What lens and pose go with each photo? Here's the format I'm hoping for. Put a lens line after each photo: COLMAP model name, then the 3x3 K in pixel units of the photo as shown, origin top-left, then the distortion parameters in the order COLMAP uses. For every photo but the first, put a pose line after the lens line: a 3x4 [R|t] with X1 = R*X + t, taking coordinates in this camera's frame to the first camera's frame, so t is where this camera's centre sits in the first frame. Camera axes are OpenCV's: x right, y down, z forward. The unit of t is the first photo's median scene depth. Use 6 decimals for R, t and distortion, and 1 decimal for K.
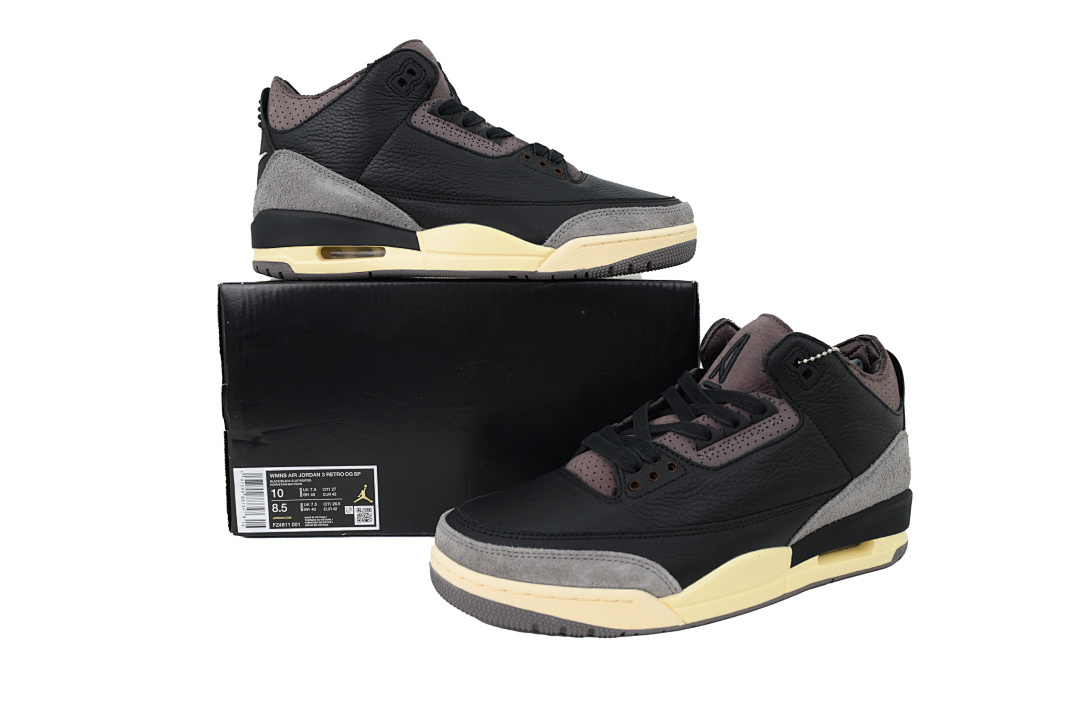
lens RADIAL K [[740.9, 0, 541.7], [0, 740.9, 358.9], [0, 0, 1]] dist [0.062572, -0.003238]
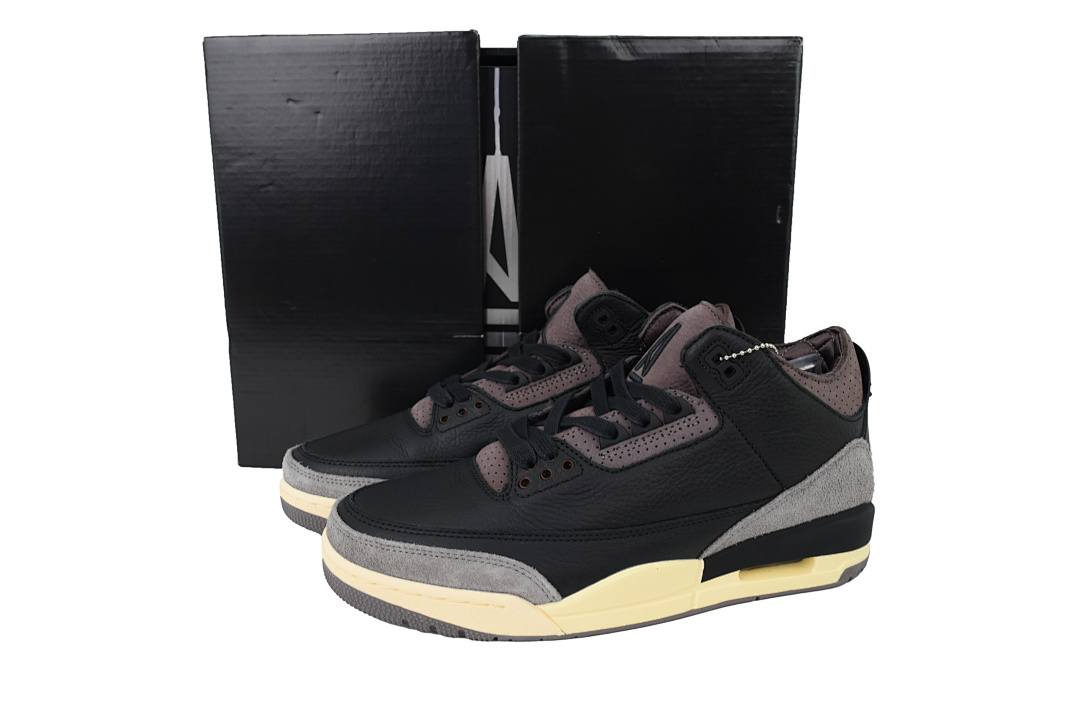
lens RADIAL K [[740.9, 0, 538.6], [0, 740.9, 359.7], [0, 0, 1]] dist [0.062572, -0.003238]
pose [[0.987069, 0.047049, -0.153238, 0.264121], [-0.037853, 0.997334, 0.062387, -0.041161], [0.155765, -0.055780, 0.986218, 0.086795]]
